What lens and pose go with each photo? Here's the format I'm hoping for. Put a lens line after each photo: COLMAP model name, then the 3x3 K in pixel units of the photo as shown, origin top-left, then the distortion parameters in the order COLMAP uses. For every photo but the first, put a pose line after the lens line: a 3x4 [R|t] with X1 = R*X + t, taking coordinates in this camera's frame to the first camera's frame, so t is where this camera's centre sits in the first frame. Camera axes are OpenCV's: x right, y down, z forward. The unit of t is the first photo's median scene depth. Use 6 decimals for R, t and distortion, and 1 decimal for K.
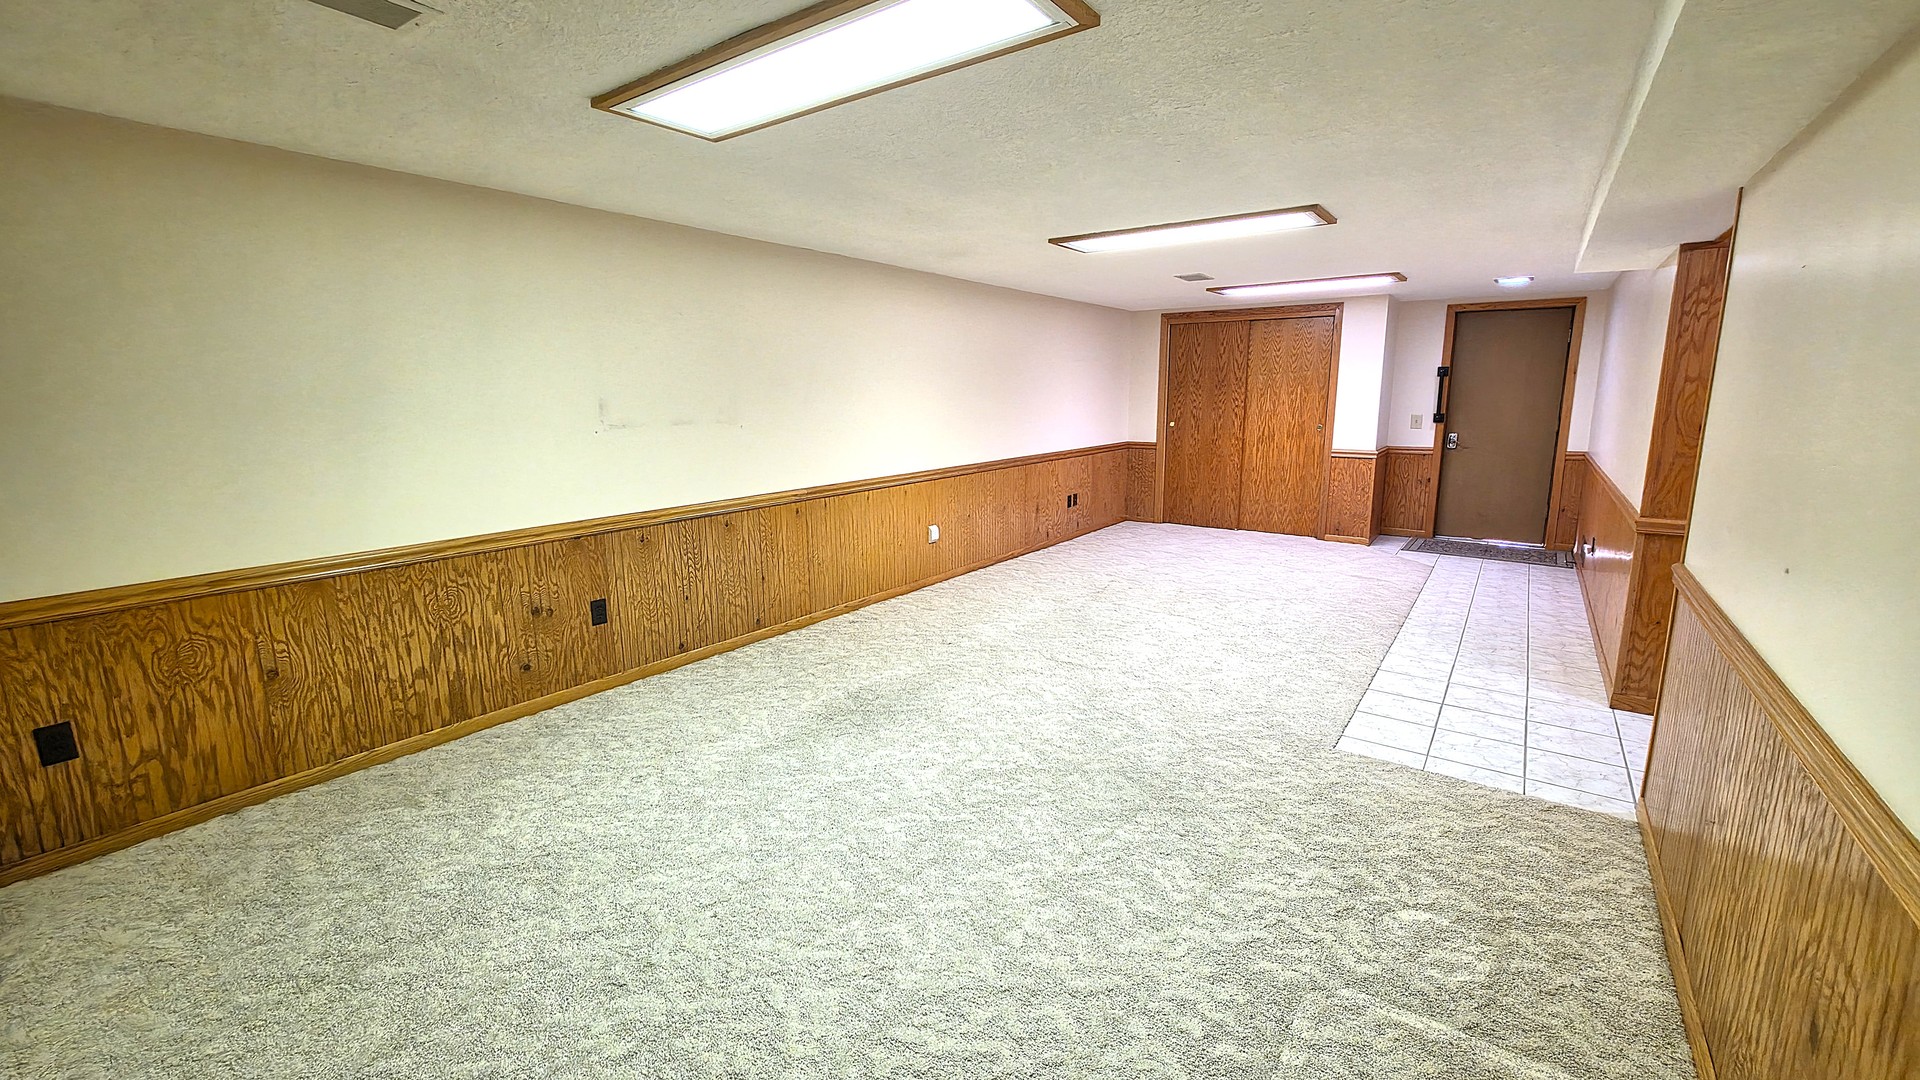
lens RADIAL K [[777.4, 0, 967.5], [0, 777.4, 535.5], [0, 0, 1]] dist [-0.000713, -0.000148]
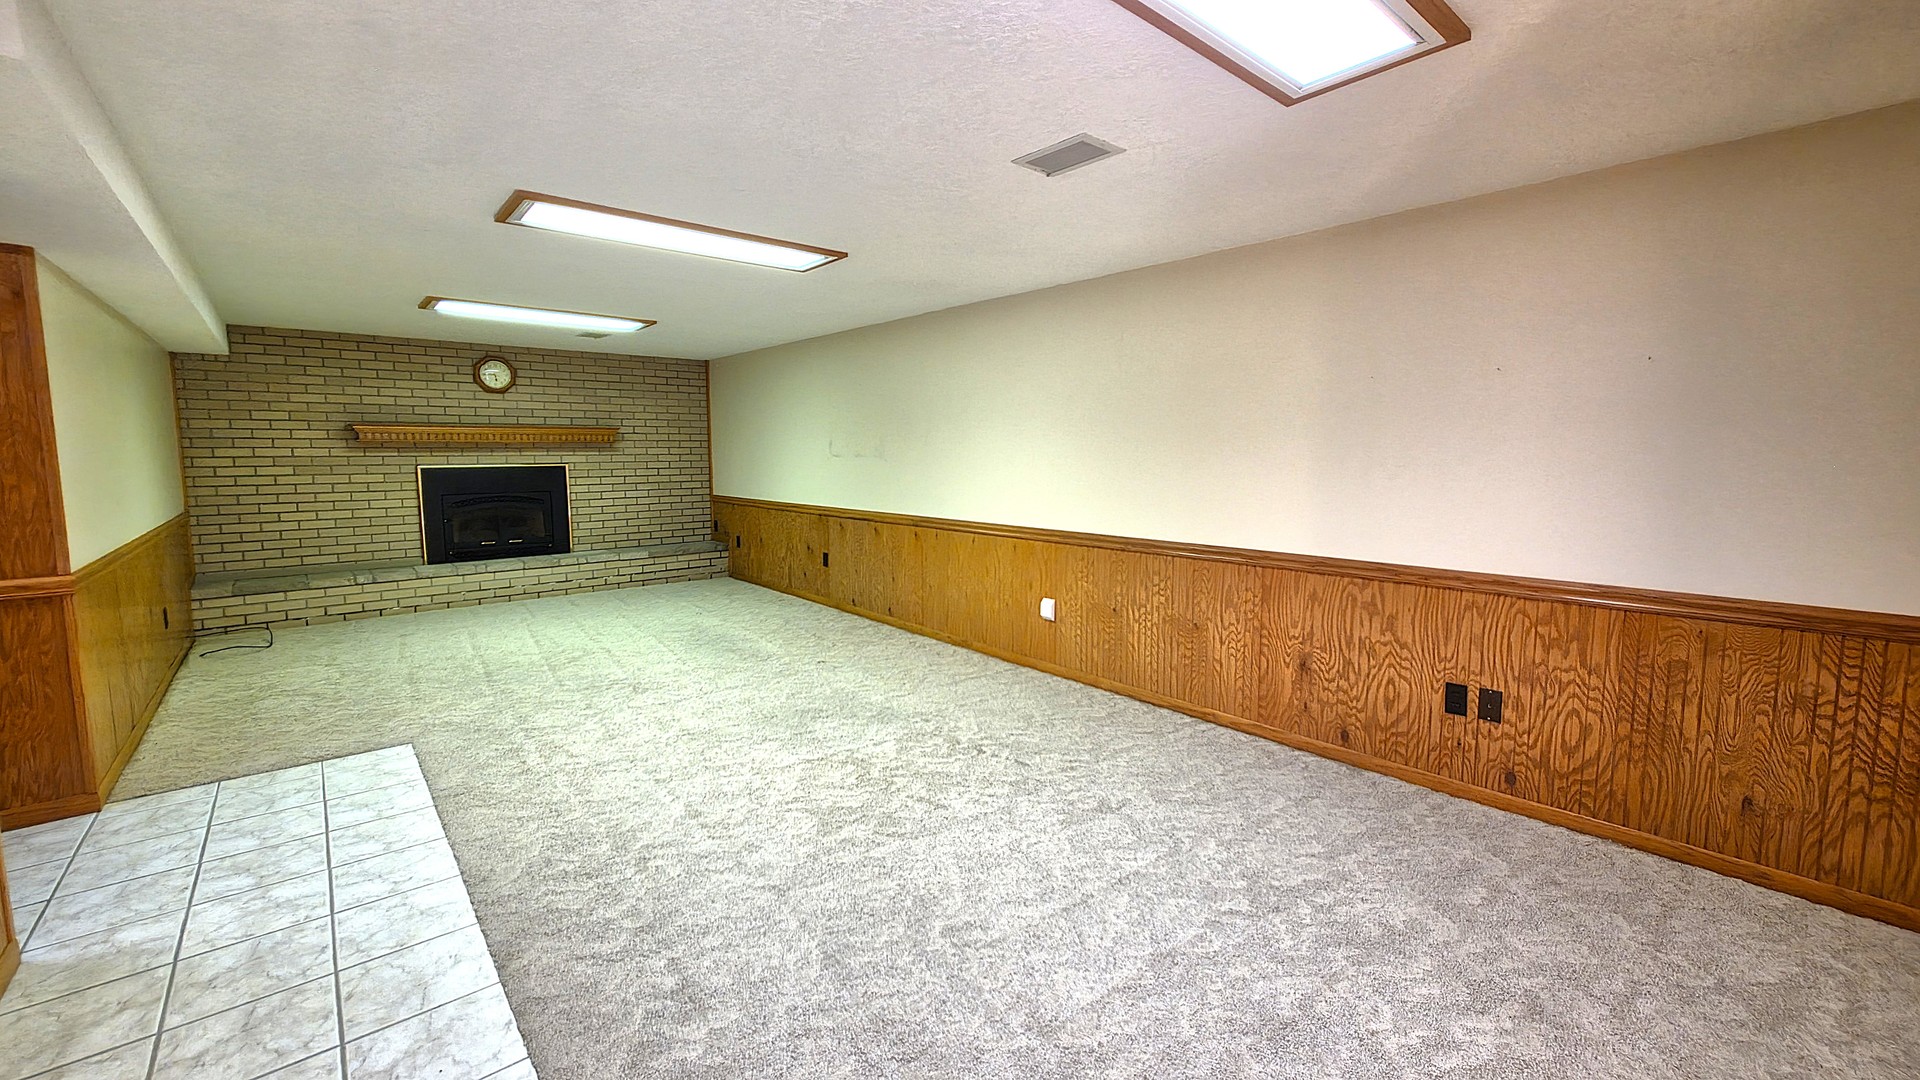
lens RADIAL K [[777.4, 0, 971.8], [0, 777.4, 531.8], [0, 0, 1]] dist [-0.000713, -0.000148]
pose [[-0.235813, 0.108031, -0.965775, 0.733903], [-0.177322, 0.972335, 0.152061, -0.186578], [0.955484, 0.207111, -0.210133, 1.072683]]
